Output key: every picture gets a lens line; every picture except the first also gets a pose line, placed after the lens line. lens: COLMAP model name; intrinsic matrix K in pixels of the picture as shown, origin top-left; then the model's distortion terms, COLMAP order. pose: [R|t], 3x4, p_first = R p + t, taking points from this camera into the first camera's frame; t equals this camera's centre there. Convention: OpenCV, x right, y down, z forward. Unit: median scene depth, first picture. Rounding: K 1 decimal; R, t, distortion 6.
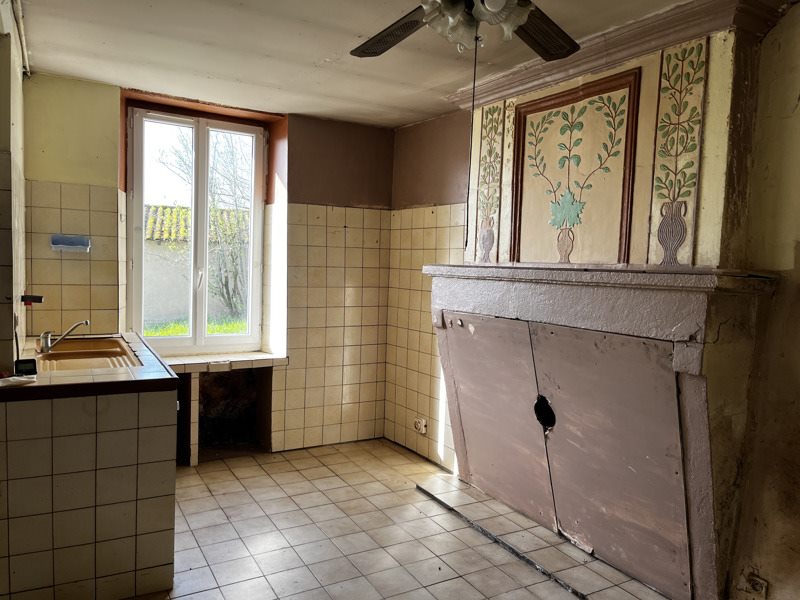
lens RADIAL K [[609.3, 0, 400.8], [0, 609.3, 303.8], [0, 0, 1]] dist [0.000591, -0.000803]
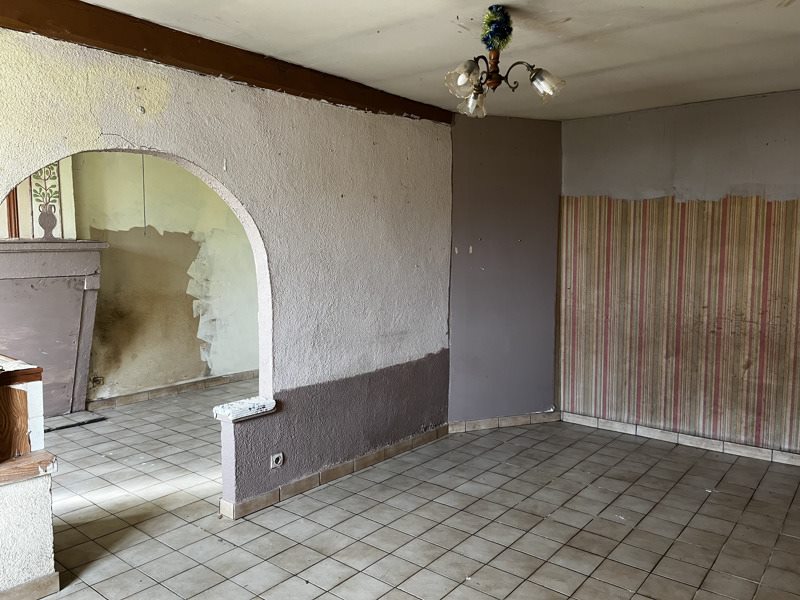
lens RADIAL K [[609.3, 0, 401.2], [0, 609.3, 298.0], [0, 0, 1]] dist [0.000591, -0.000803]
pose [[-0.357076, -0.121655, 0.926119, -1.721673], [0.048462, 0.987734, 0.148434, -0.109155], [-0.932817, 0.097884, -0.346800, 0.663152]]
